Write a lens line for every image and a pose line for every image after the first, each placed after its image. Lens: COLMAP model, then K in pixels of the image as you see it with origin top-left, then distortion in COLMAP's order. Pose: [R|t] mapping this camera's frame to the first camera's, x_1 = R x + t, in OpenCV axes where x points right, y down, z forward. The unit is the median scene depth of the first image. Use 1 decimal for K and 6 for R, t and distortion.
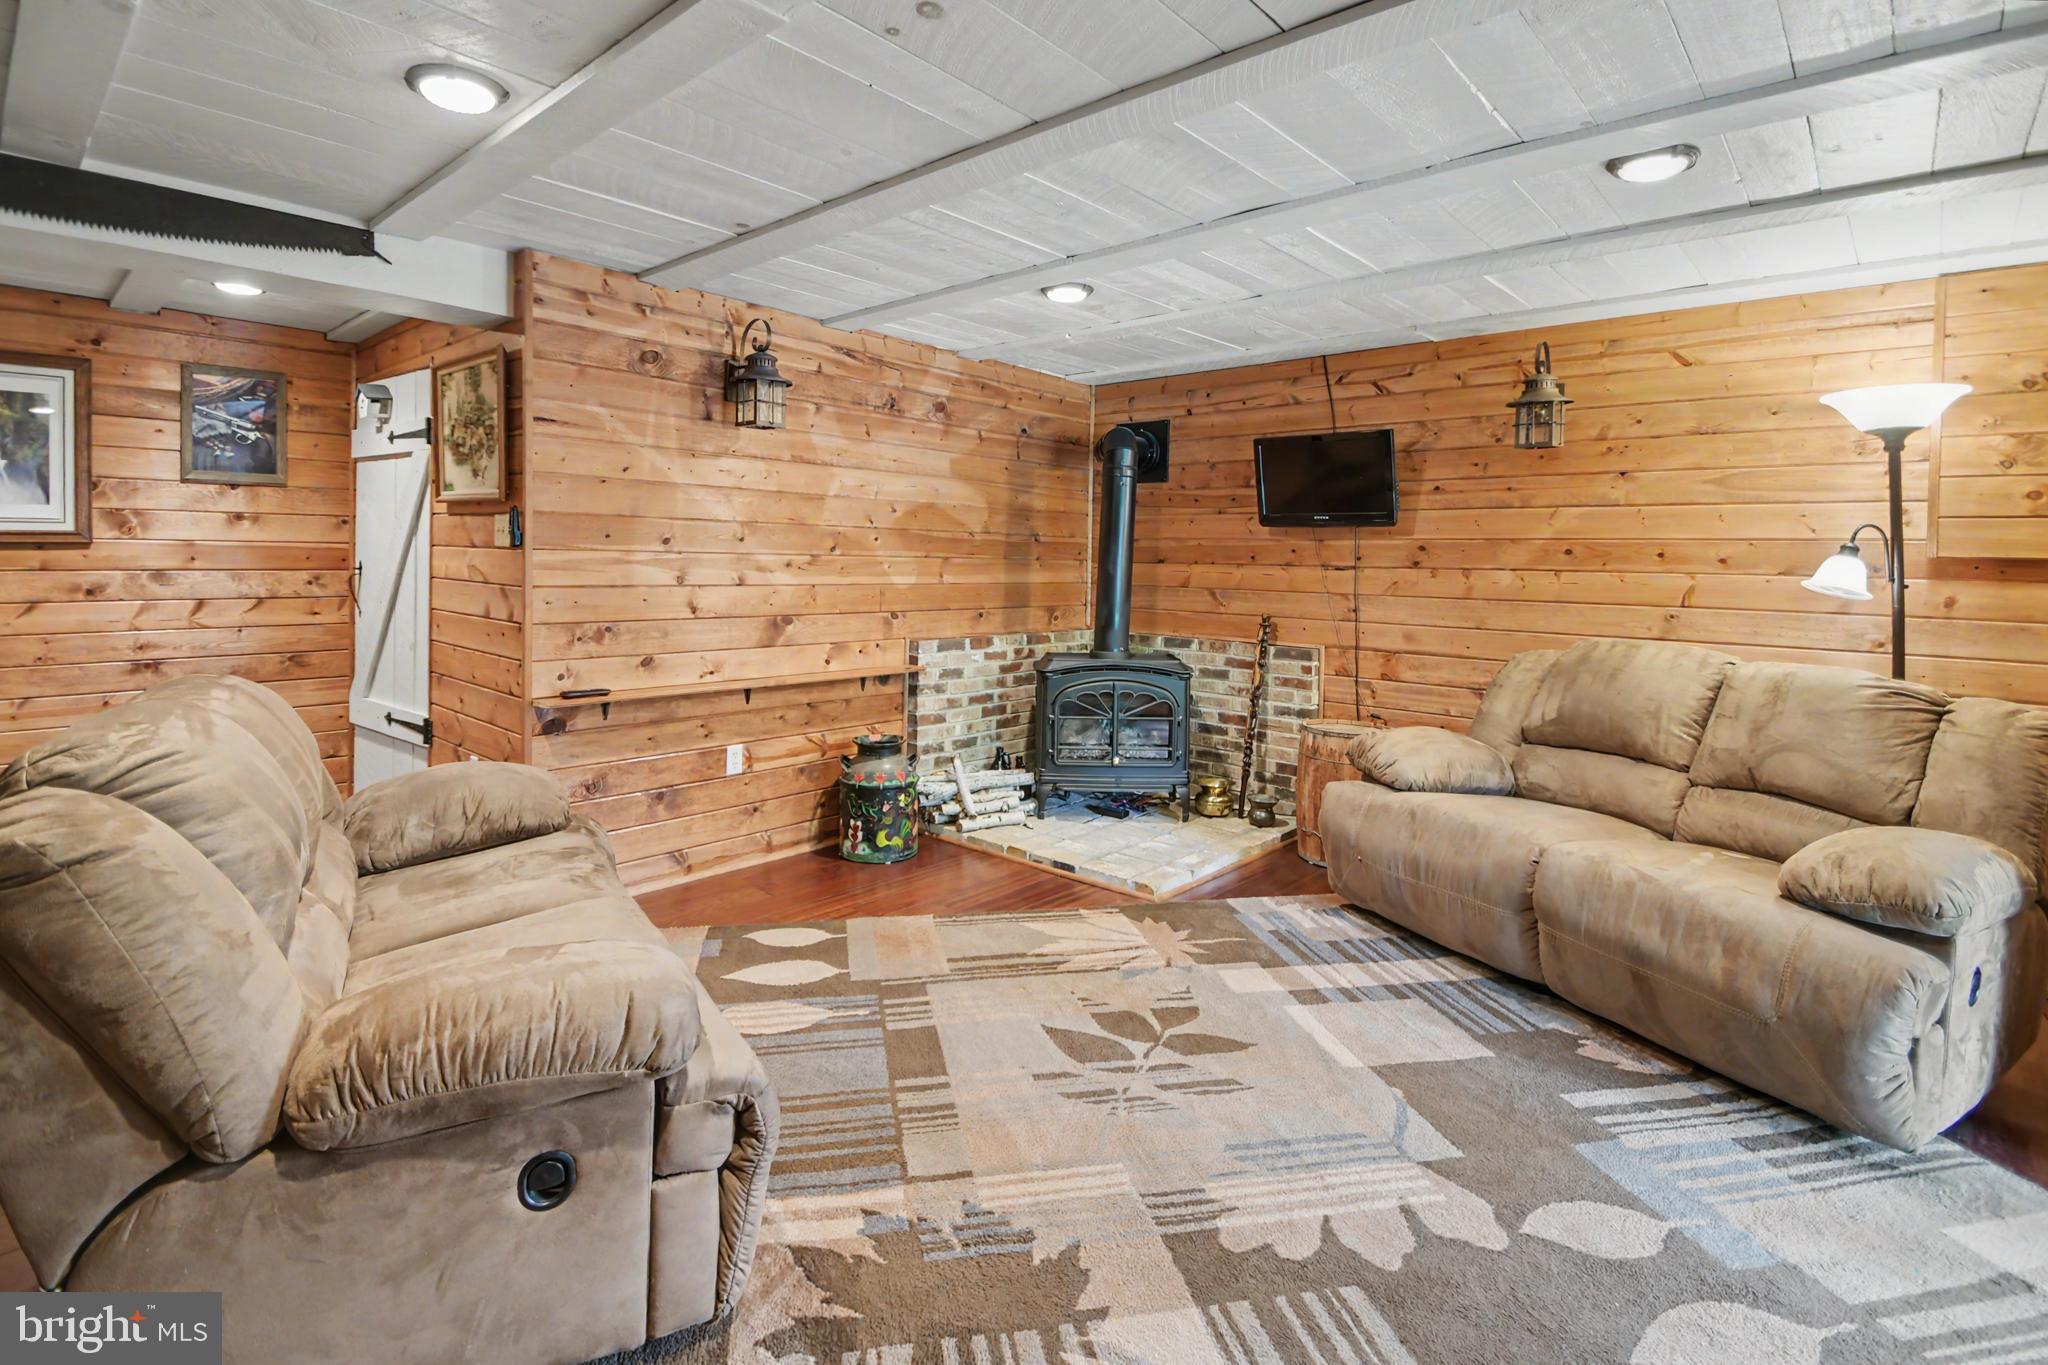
lens RADIAL K [[980.0, 0, 1007.2], [0, 980.0, 568.7], [0, 0, 1]] dist [-0.009356, -0.002913]
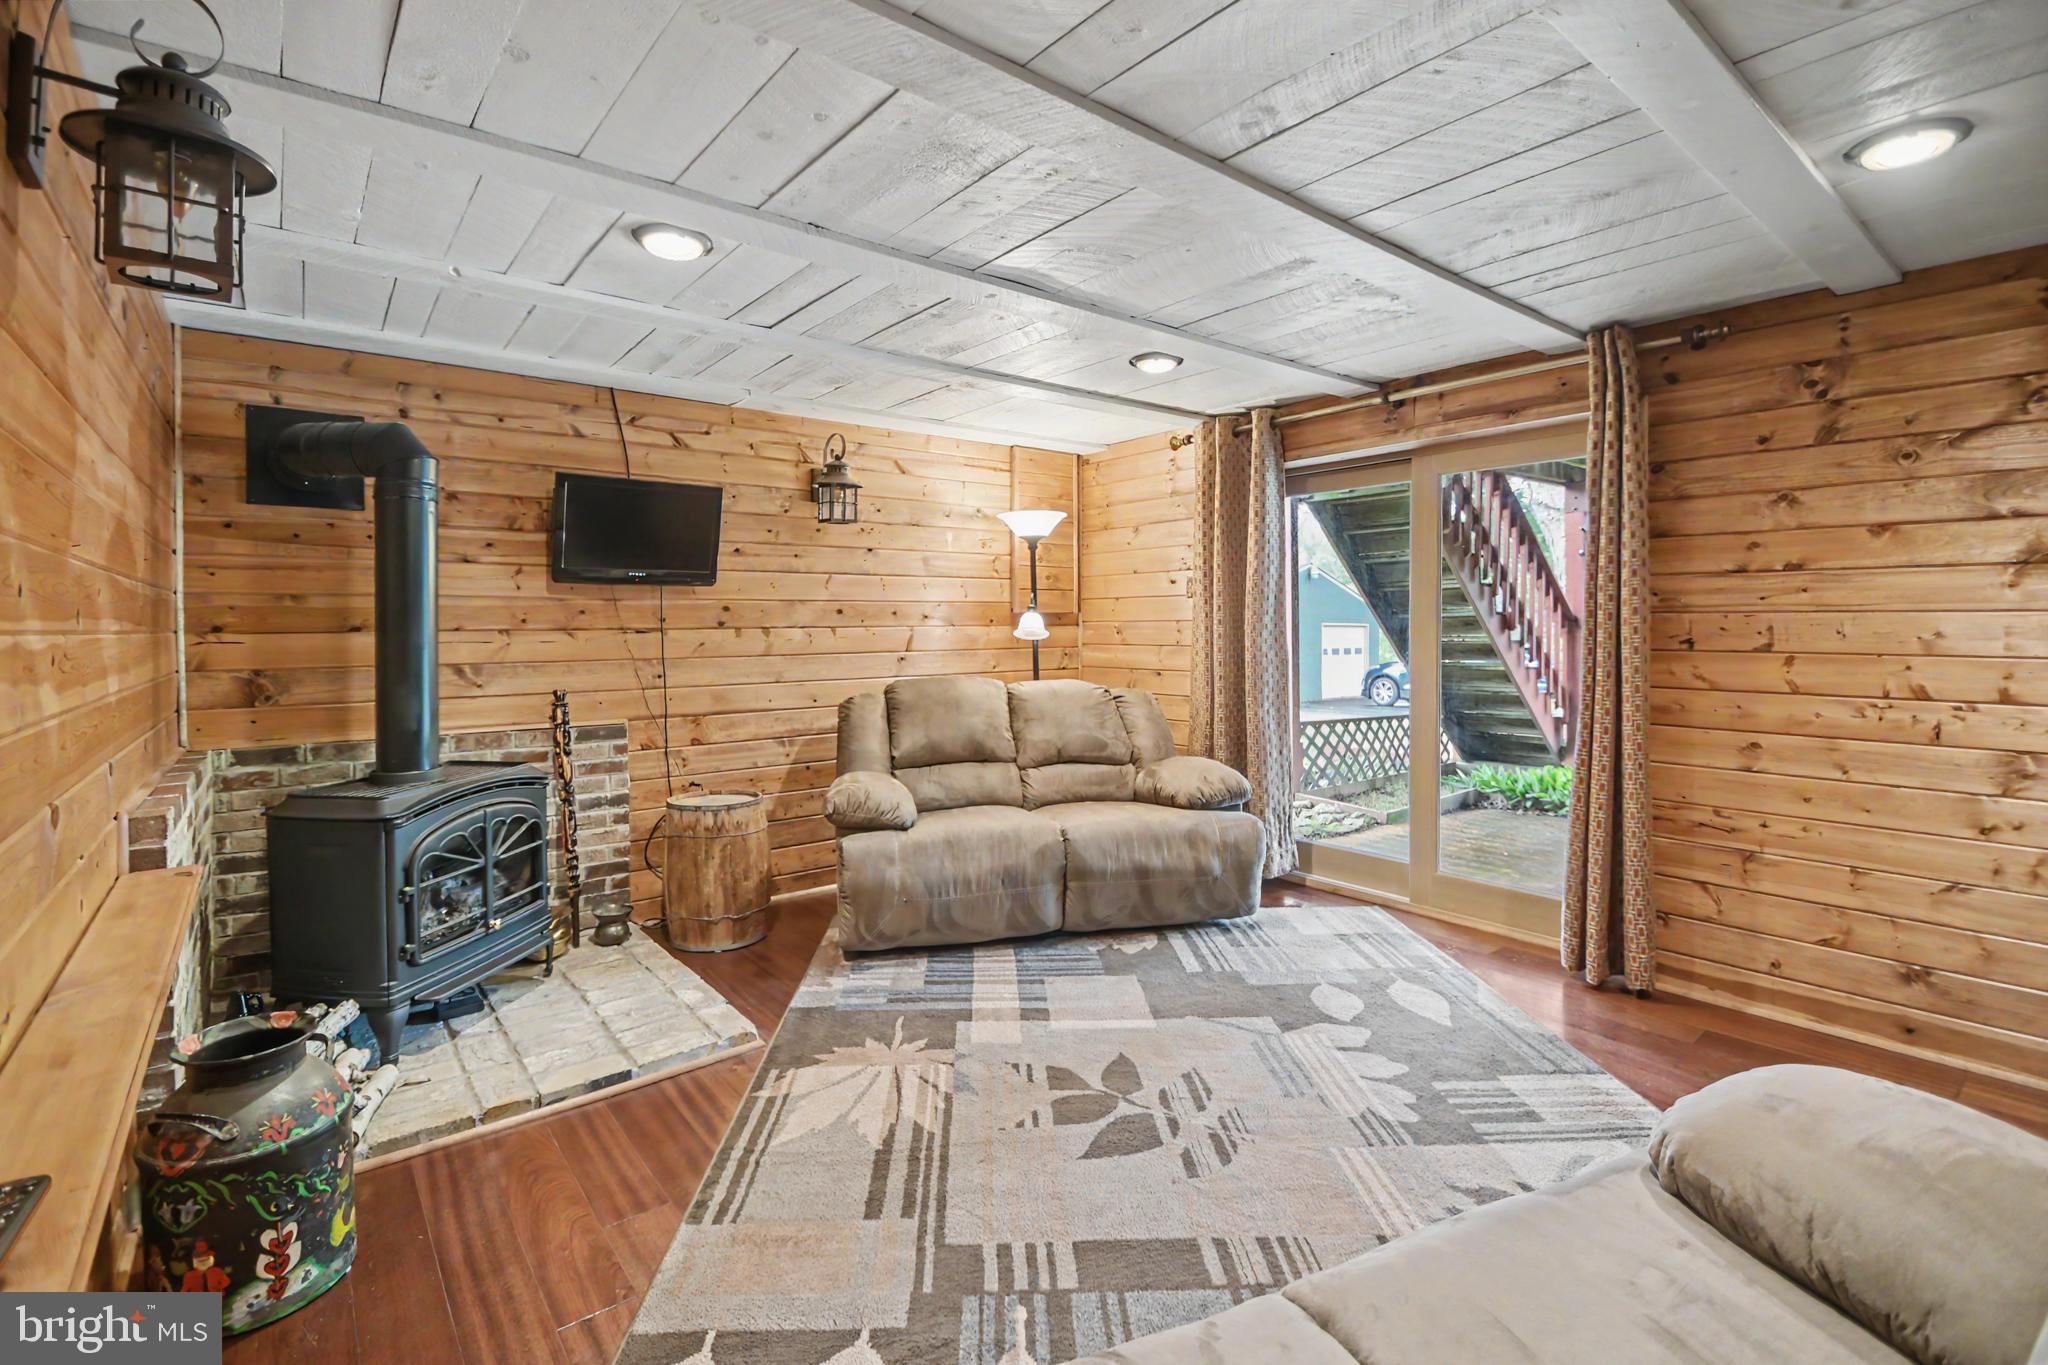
lens RADIAL K [[891.5, 0, 1047.2], [0, 891.5, 634.8], [0, 0, 1]] dist [-0.005506, -0.001381]
pose [[0.160909, -0.029075, 0.986541, -0.542243], [0.023365, 0.999398, 0.025643, -0.012283], [-0.986693, 0.018924, 0.161491, 0.662126]]
